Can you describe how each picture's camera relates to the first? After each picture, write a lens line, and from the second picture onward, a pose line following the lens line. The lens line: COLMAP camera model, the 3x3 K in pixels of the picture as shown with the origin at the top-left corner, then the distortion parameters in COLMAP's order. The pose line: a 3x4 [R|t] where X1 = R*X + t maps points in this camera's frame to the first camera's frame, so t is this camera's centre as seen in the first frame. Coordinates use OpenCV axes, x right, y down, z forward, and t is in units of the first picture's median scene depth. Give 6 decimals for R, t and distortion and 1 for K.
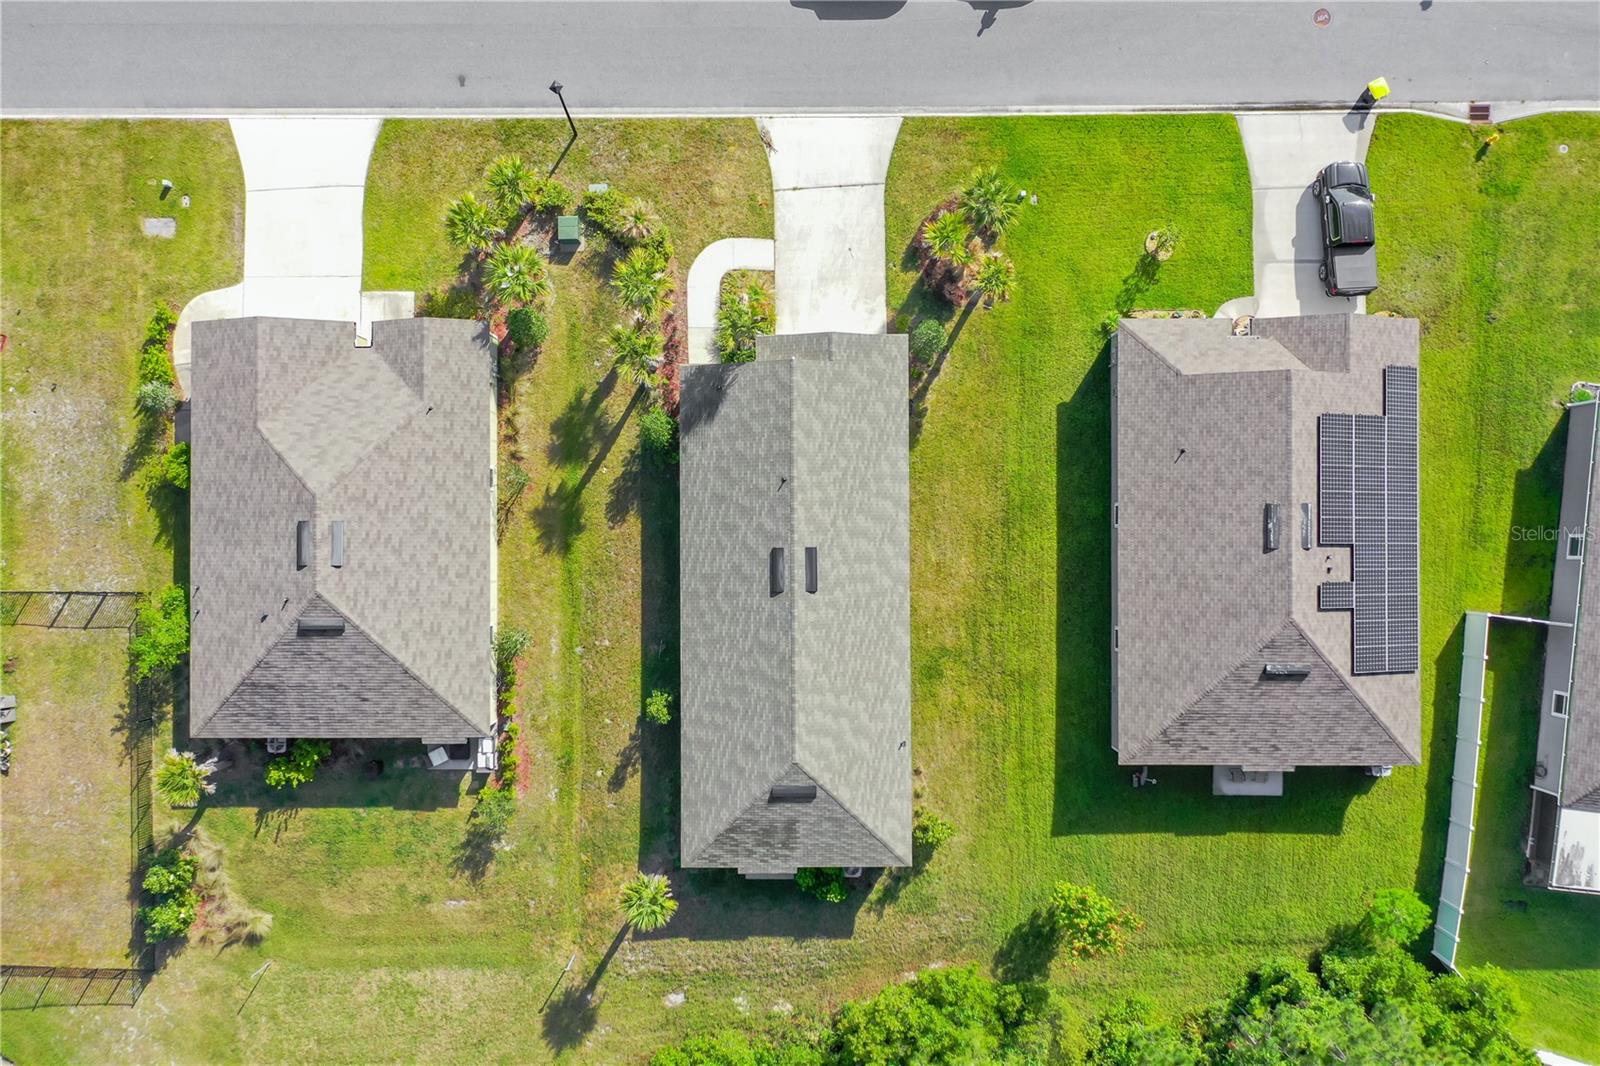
lens RADIAL K [[1271.8, 0, 800.0], [0, 1271.8, 533.0], [0, 0, 1]] dist [0.000841, 0.000168]
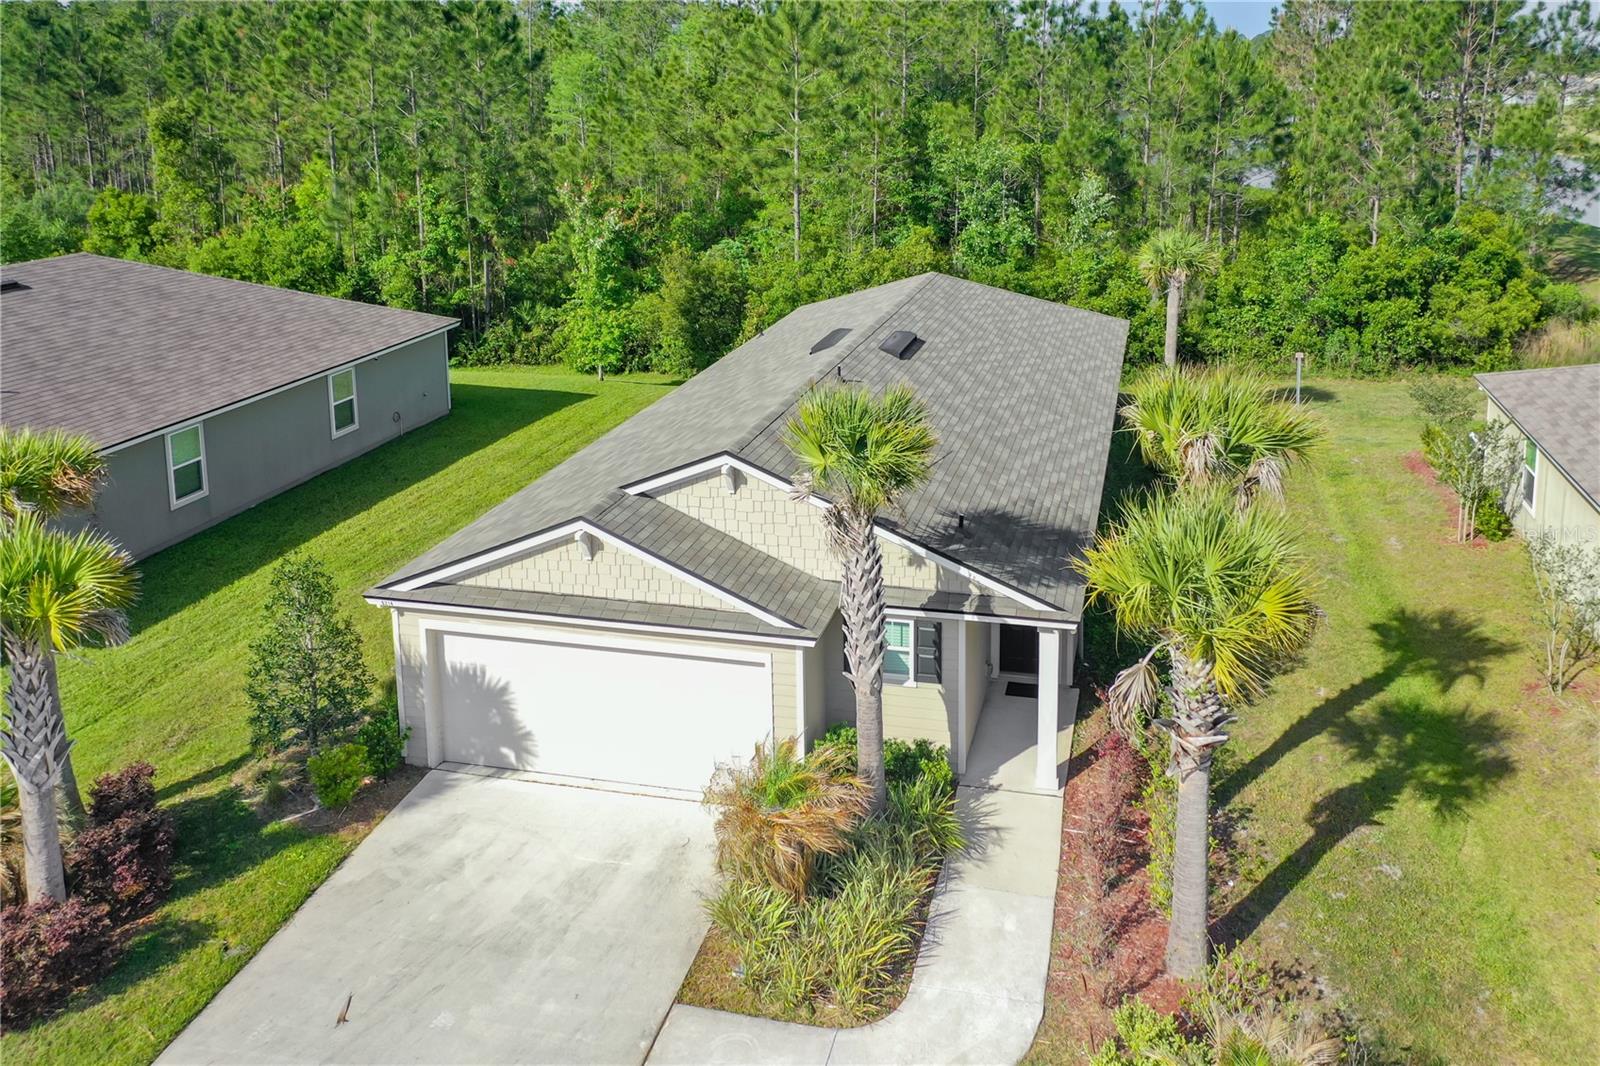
lens RADIAL K [[1315.1, 0, 887.5], [0, 1315.1, 325.9], [0, 0, 1]] dist [0.000163, 0.002910]
pose [[-0.977496, -0.037010, 0.207683, -0.107096], [0.210934, -0.185476, 0.959742, -0.415219], [0.003000, 0.981951, 0.189109, 0.827831]]
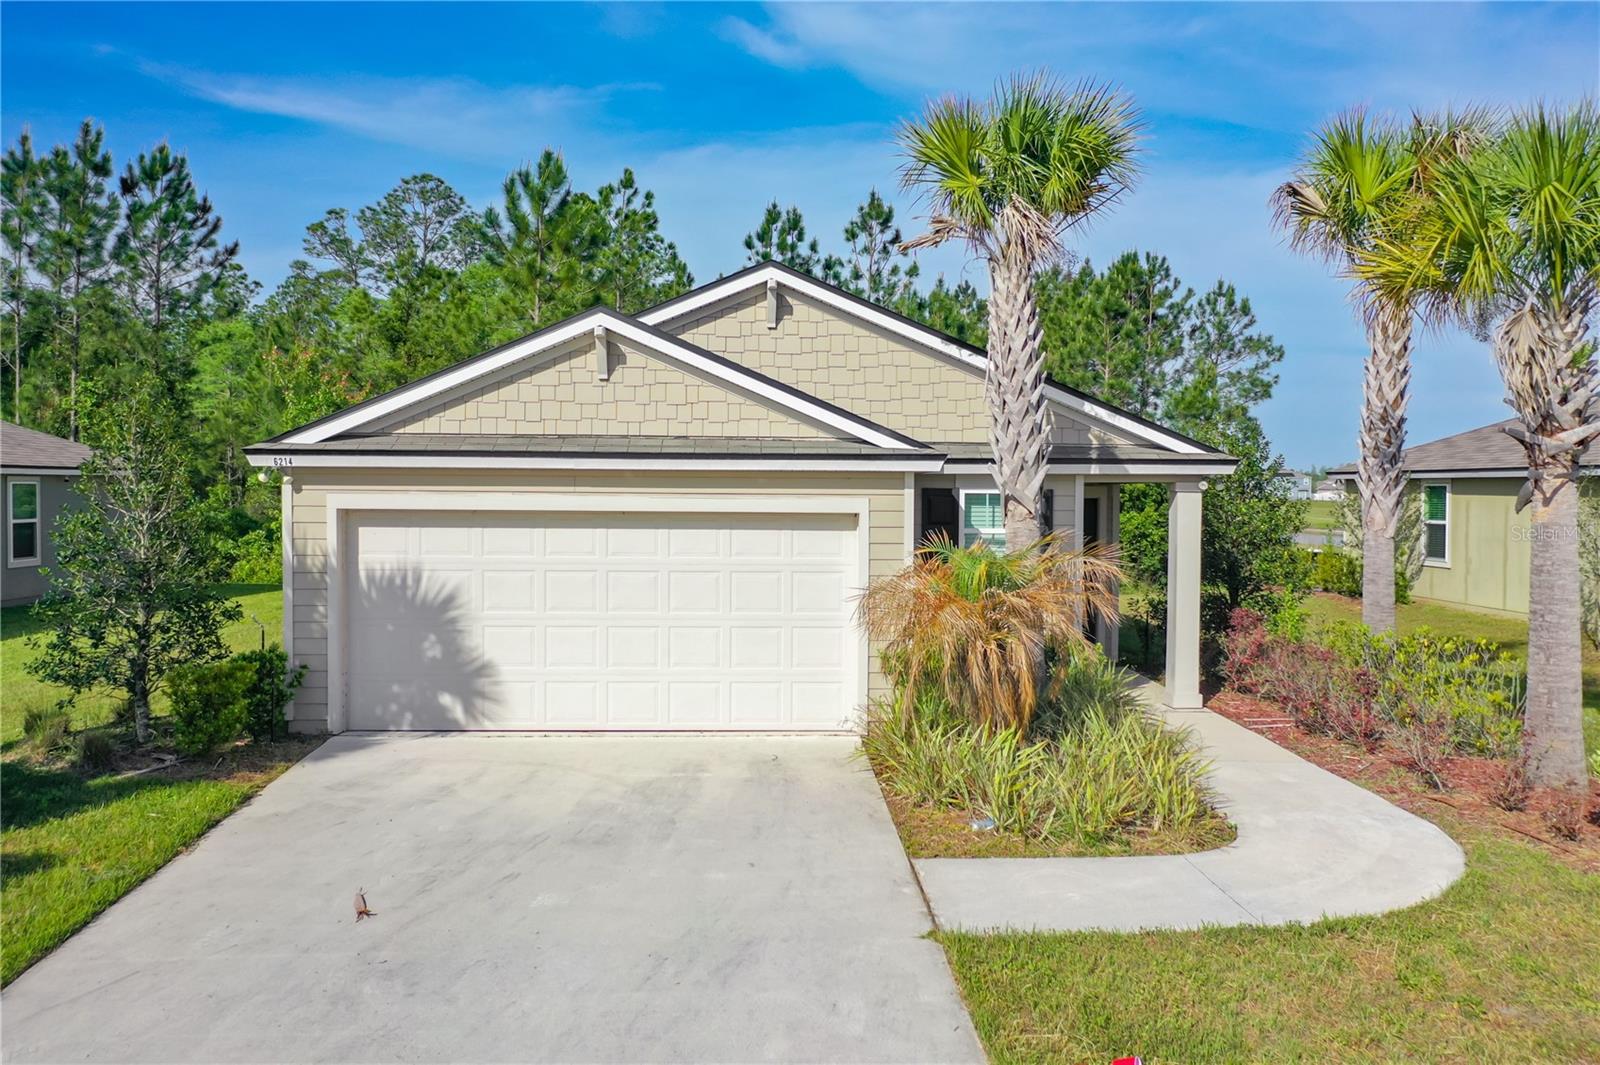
lens RADIAL K [[1279.9, 0, 787.9], [0, 1279.9, 558.4], [0, 0, 1]] dist [0.001888, 0.001124]
pose [[-0.999602, 0.002534, -0.028083, -0.001239], [-0.028175, -0.050484, 0.998327, -0.357441], [0.001112, 0.998722, 0.050535, 0.958346]]
